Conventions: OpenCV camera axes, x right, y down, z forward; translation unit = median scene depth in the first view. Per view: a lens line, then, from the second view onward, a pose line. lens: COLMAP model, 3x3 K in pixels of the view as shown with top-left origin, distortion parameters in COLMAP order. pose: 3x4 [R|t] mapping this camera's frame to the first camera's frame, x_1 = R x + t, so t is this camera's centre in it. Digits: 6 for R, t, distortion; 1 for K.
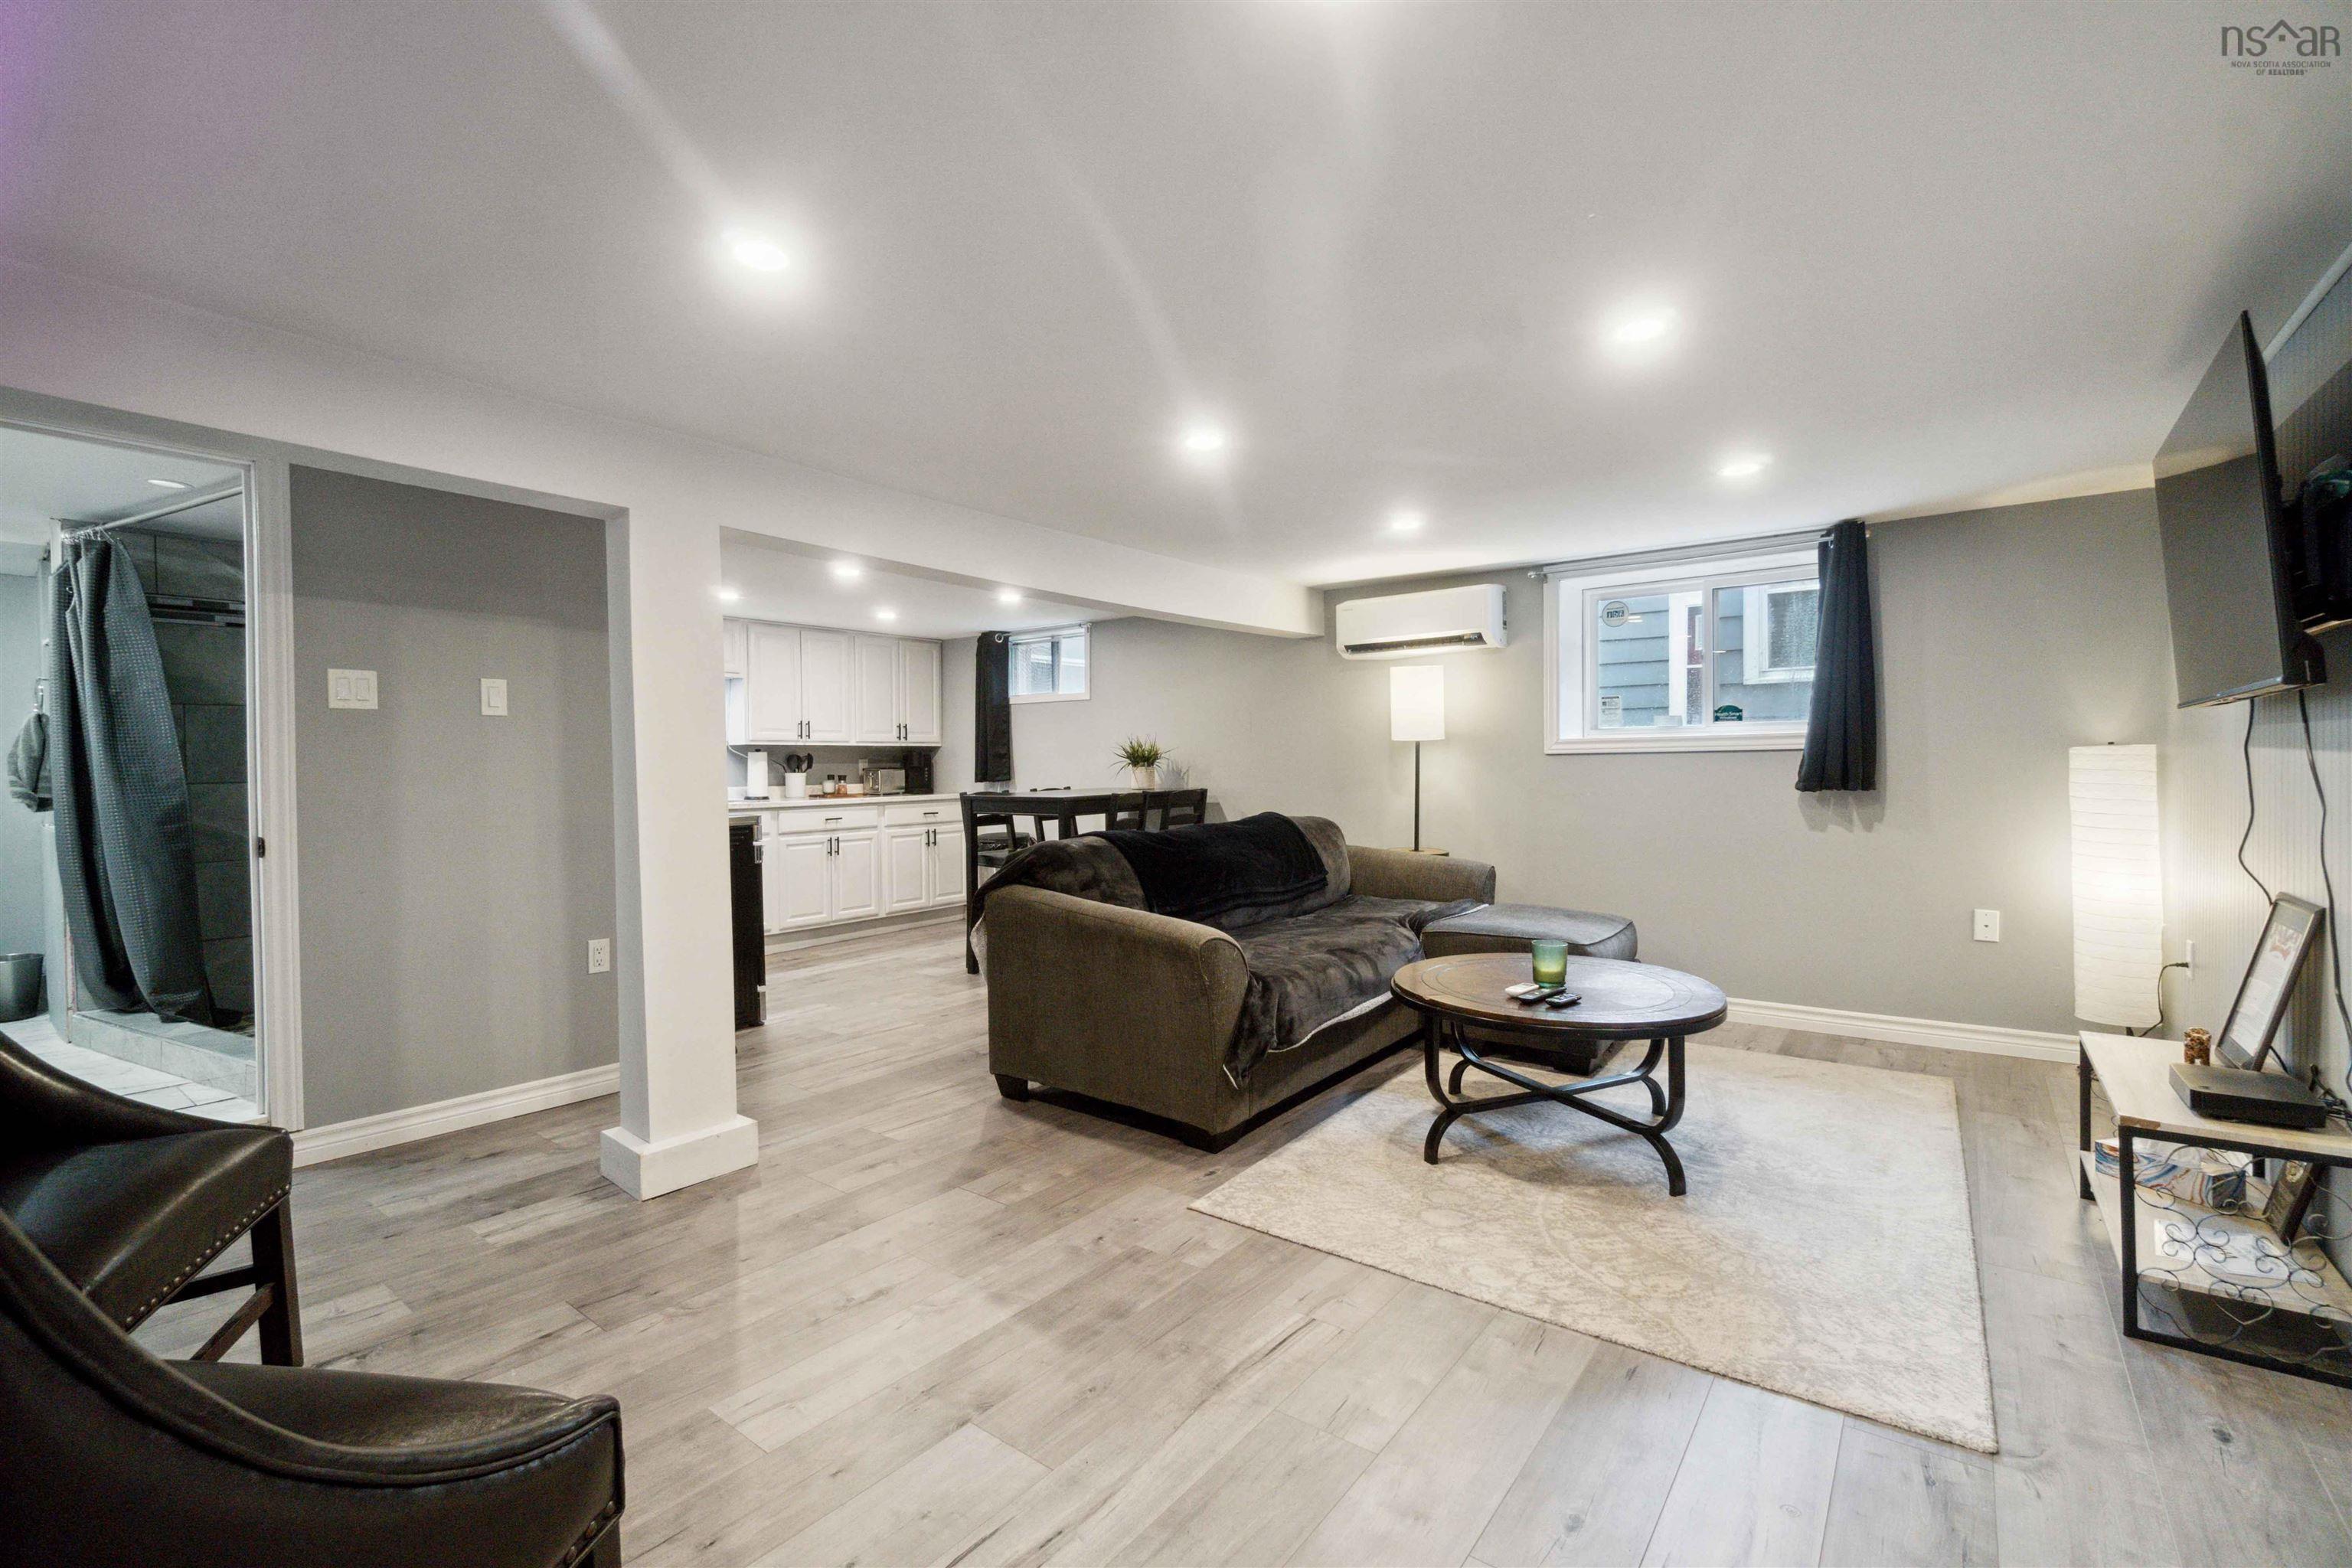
lens RADIAL K [[1009.3, 0, 1168.0], [0, 1009.3, 782.9], [0, 0, 1]] dist [-0.005534, 0.000431]
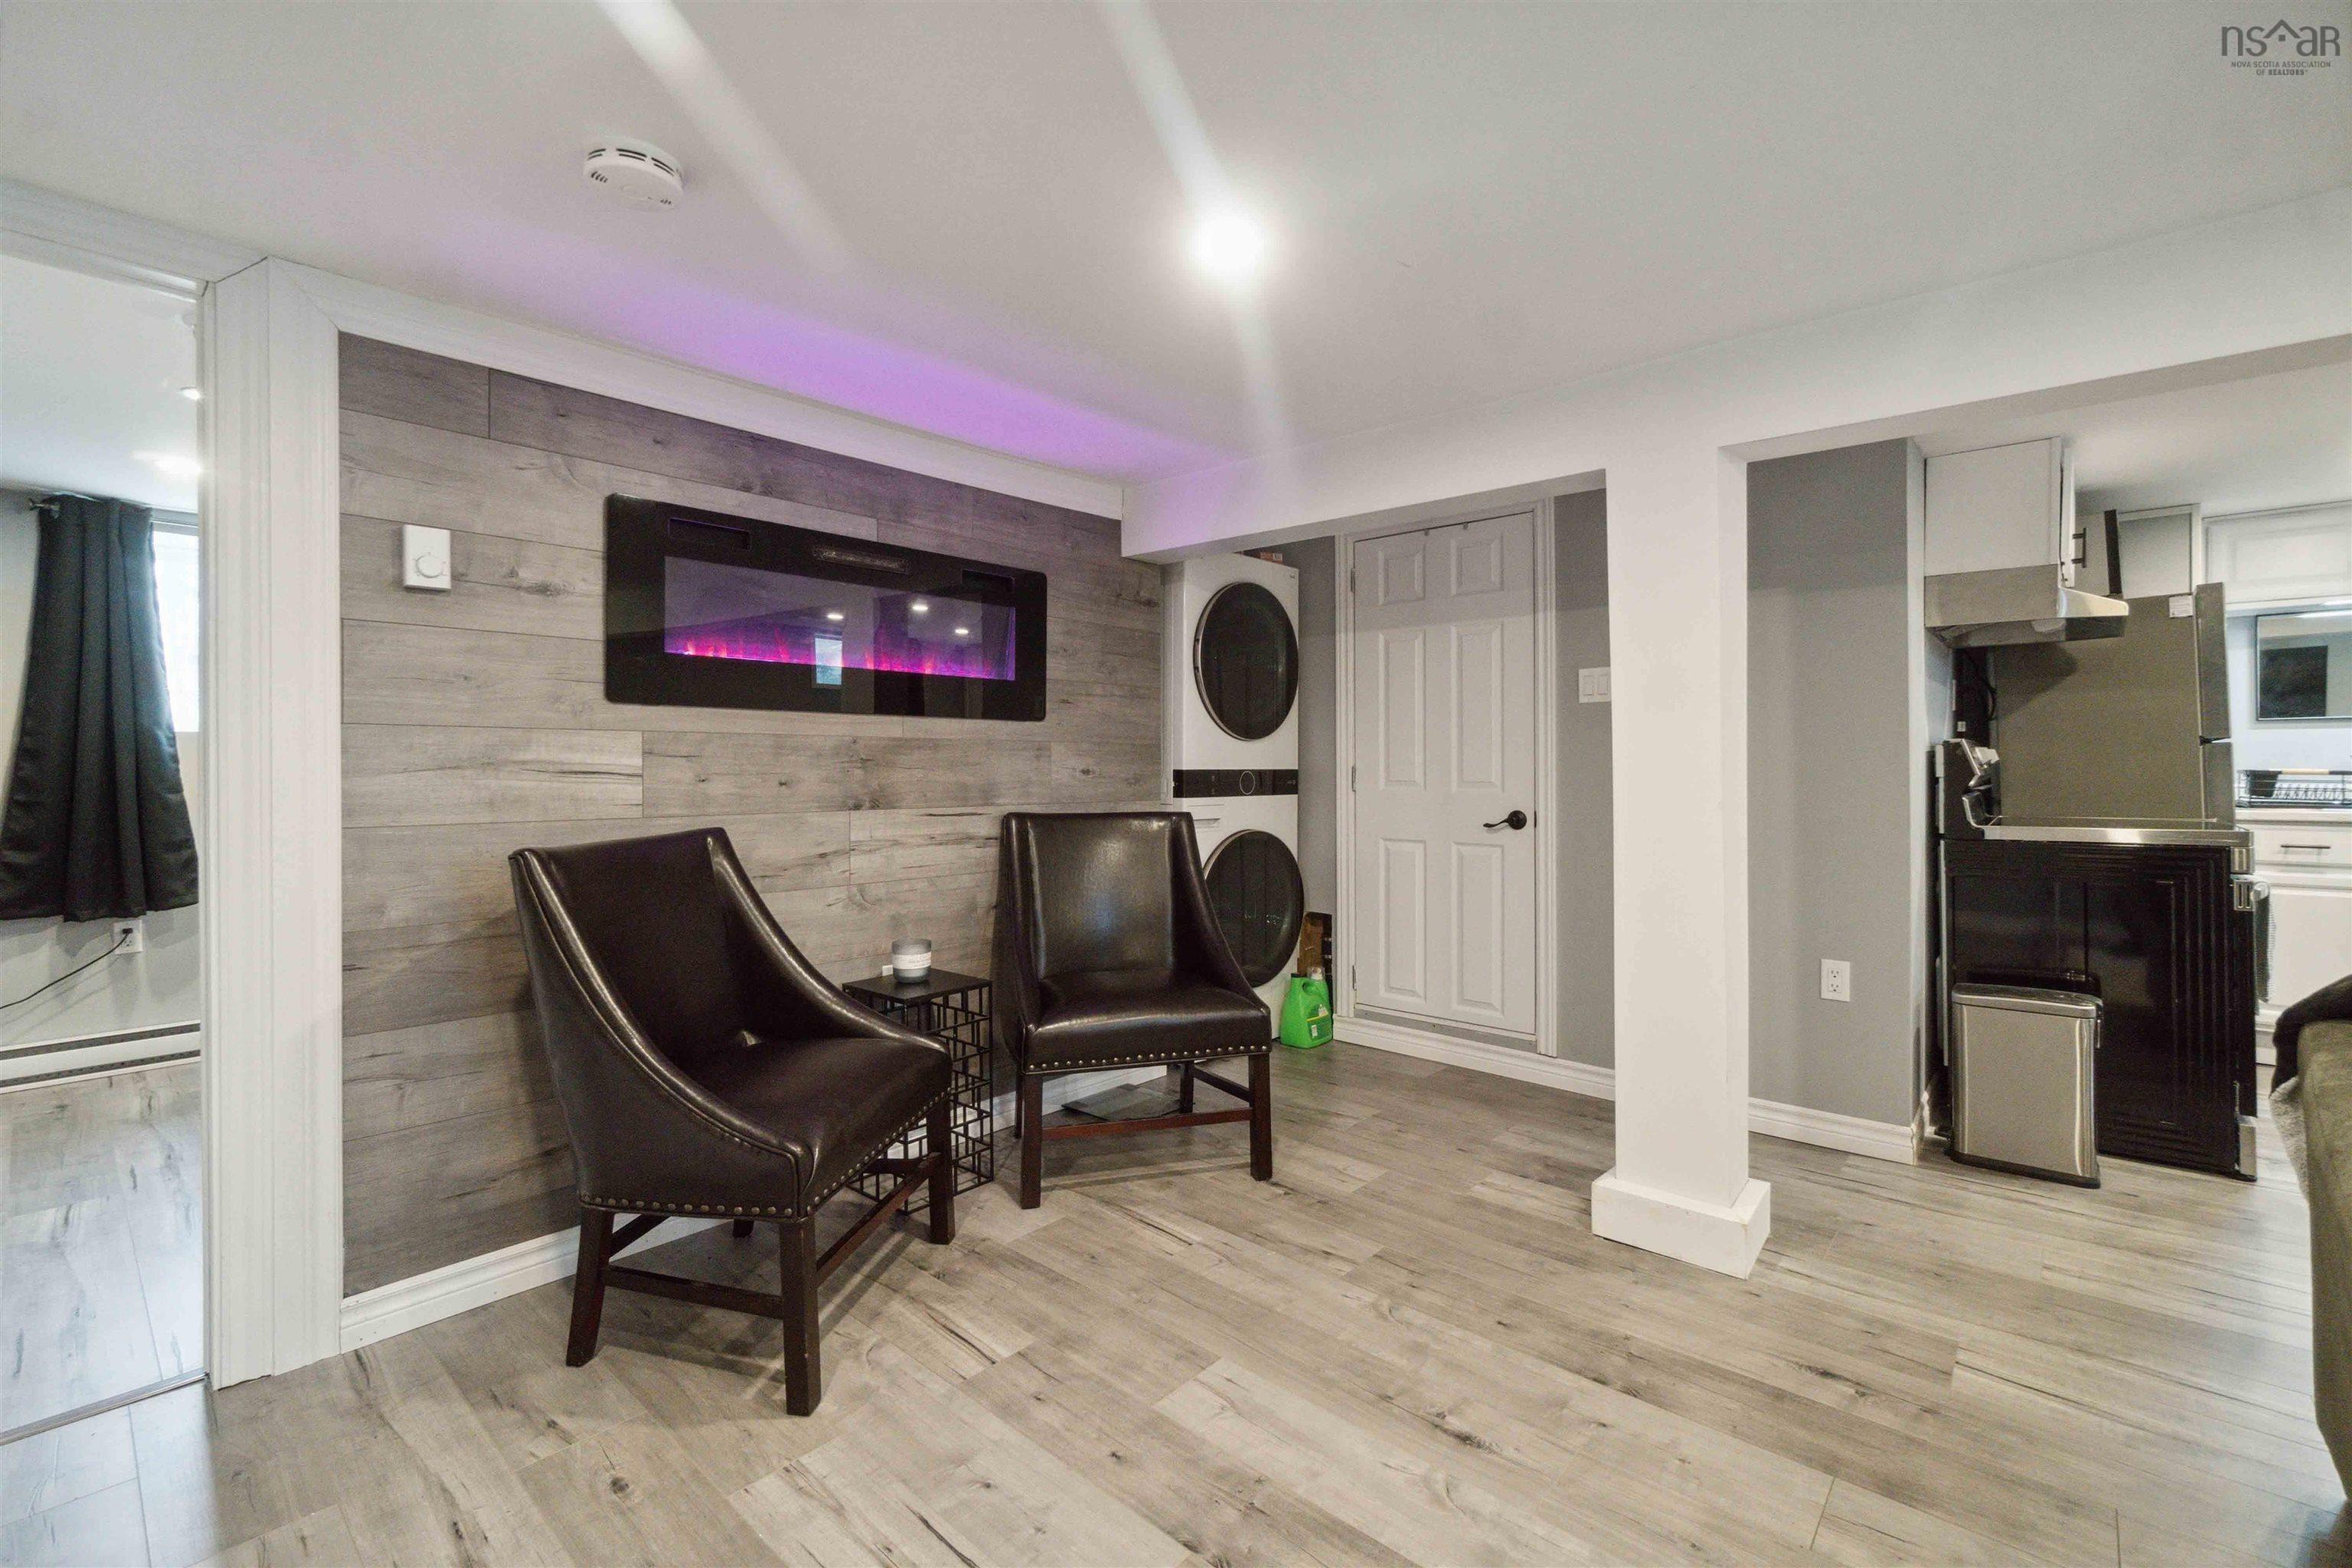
lens RADIAL K [[1021.0, 0, 1169.0], [0, 1021.0, 765.3], [0, 0, 1]] dist [-0.004035, -0.000258]
pose [[-0.072019, 0.011618, -0.997336, 0.224496], [-0.010927, 0.999863, 0.012436, -0.007378], [0.997343, 0.011794, -0.071882, 0.367850]]
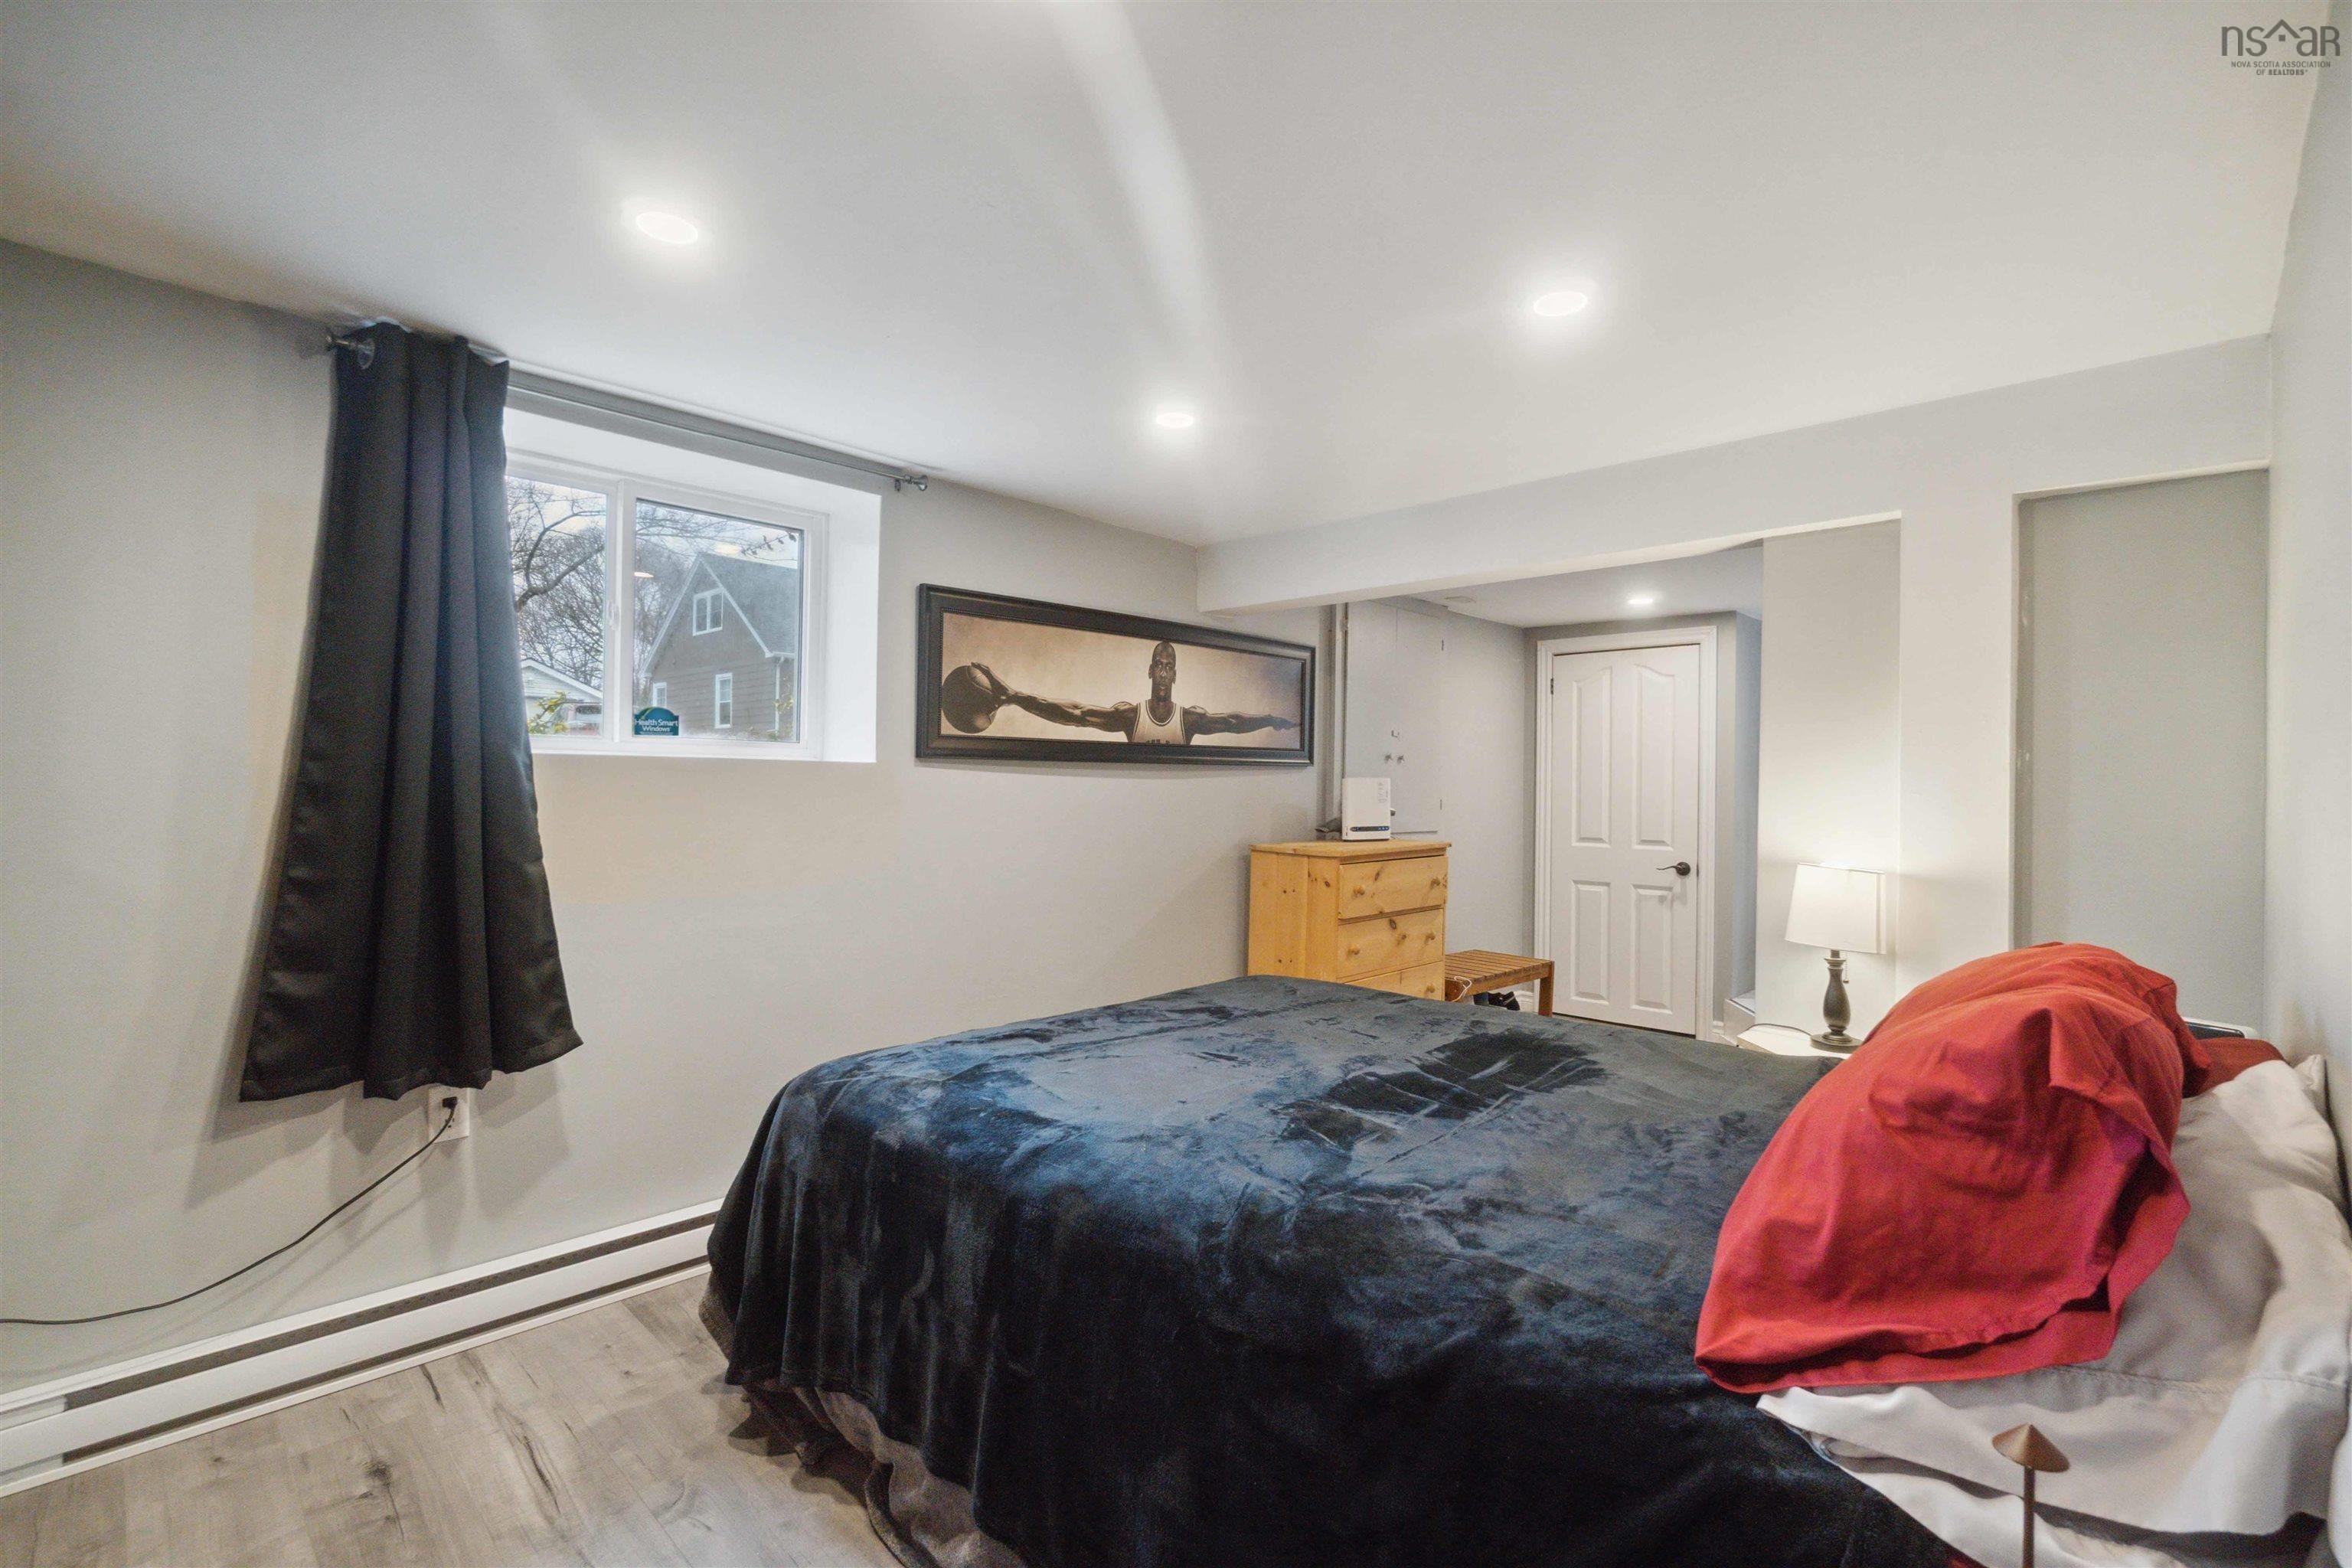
lens RADIAL K [[1022.3, 0, 1162.0], [0, 1022.3, 782.7], [0, 0, 1]] dist [-0.006469, 0.000132]
pose [[-0.117114, 0.001352, -0.993118, -0.081482], [-0.027526, 0.999610, 0.004607, -0.012348], [0.992737, 0.027876, -0.117031, -0.116783]]
